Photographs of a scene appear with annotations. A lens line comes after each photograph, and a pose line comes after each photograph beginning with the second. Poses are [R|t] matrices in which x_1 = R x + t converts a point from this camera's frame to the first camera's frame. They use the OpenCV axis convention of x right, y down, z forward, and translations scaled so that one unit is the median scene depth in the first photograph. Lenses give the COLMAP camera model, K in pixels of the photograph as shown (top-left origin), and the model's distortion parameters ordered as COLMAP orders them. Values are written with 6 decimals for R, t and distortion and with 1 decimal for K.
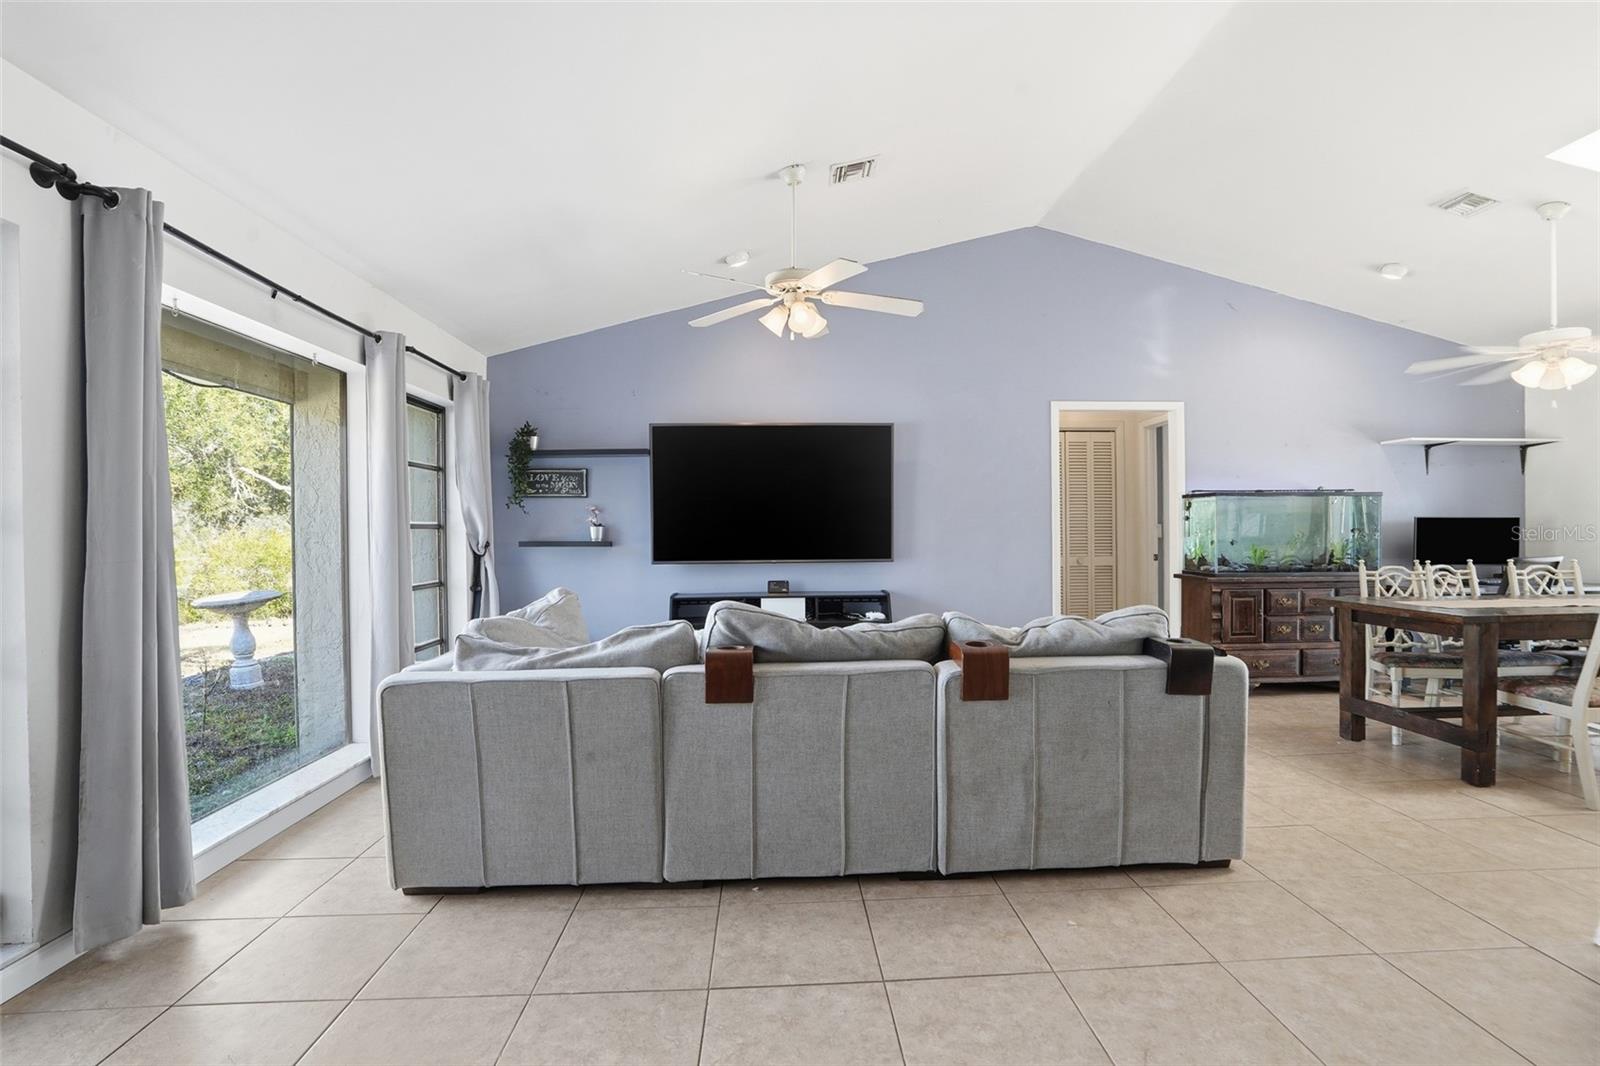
lens RADIAL K [[788.9, 0, 811.7], [0, 788.9, 542.0], [0, 0, 1]] dist [-0.046543, 0.008492]
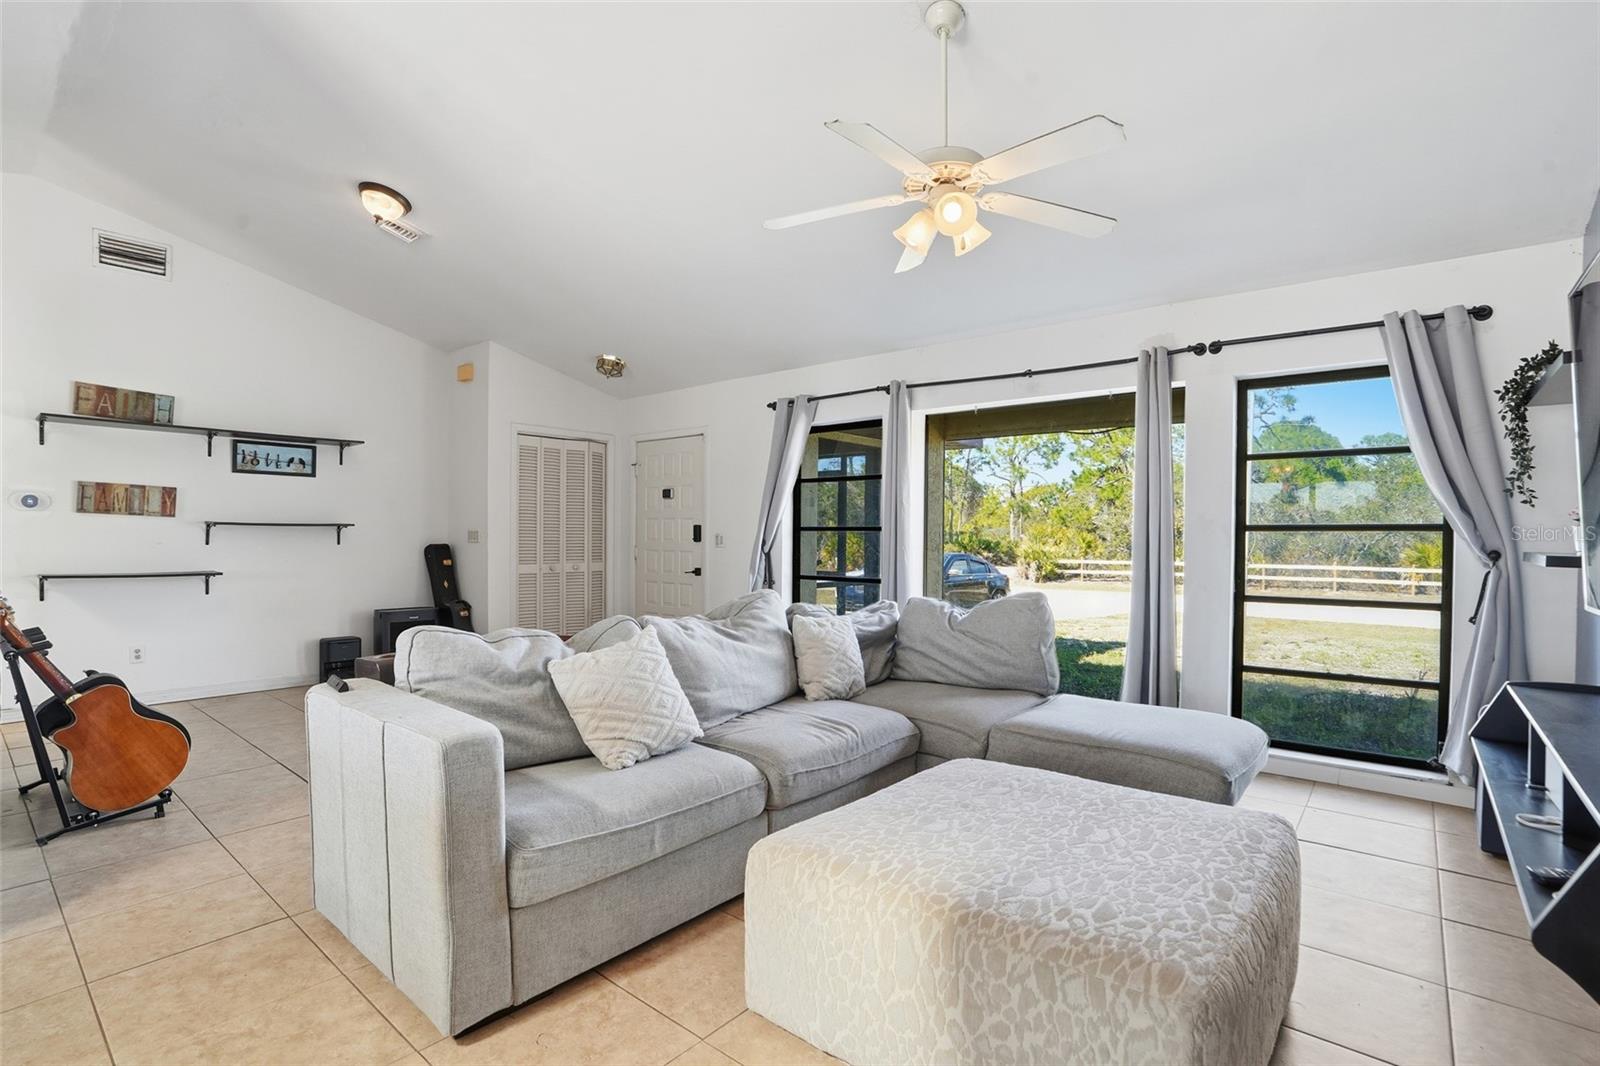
lens RADIAL K [[751.4, 0, 815.3], [0, 751.4, 574.8], [0, 0, 1]] dist [-0.044028, 0.004992]
pose [[-0.678141, 0.042755, -0.733687, 0.714819], [-0.010685, 0.997627, 0.068012, -0.031391], [0.734854, 0.053961, -0.676075, 1.832092]]
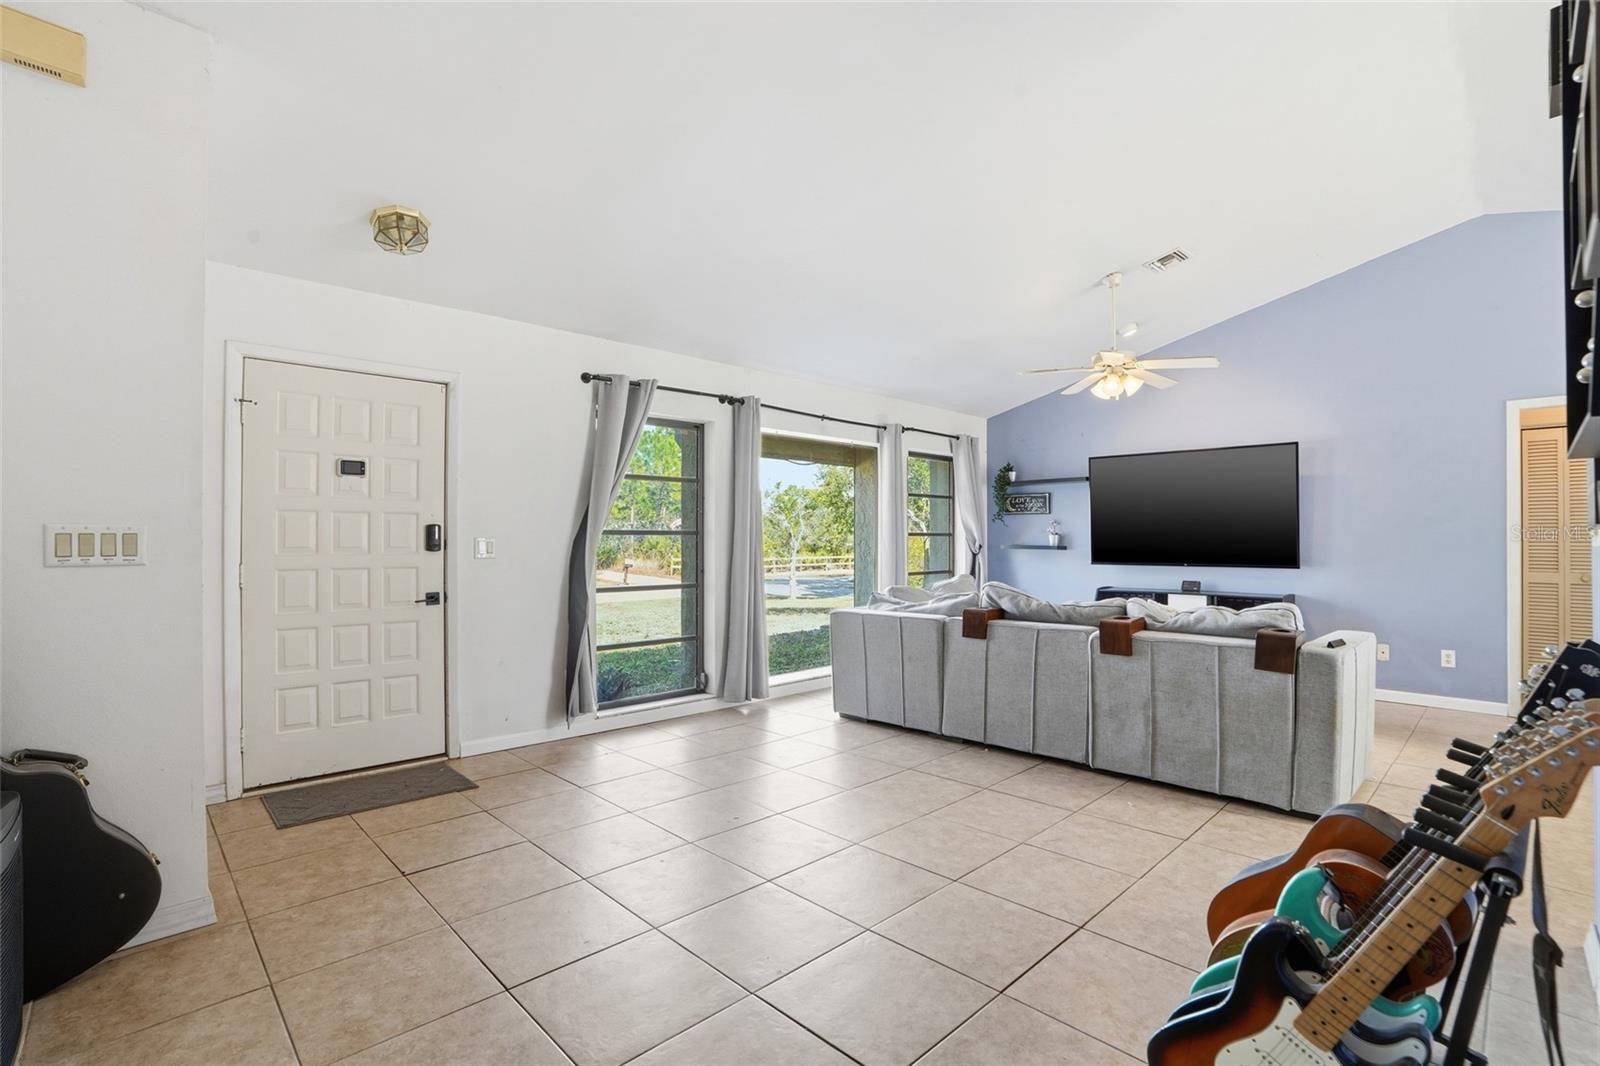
lens RADIAL K [[751.4, 0, 813.9], [0, 751.4, 535.2], [0, 0, 1]] dist [-0.044028, 0.004992]
pose [[0.664620, 0.004507, -0.747168, 0.803405], [-0.015562, 0.999848, -0.007812, -0.004789], [0.747020, 0.016819, 0.664589, -0.333015]]
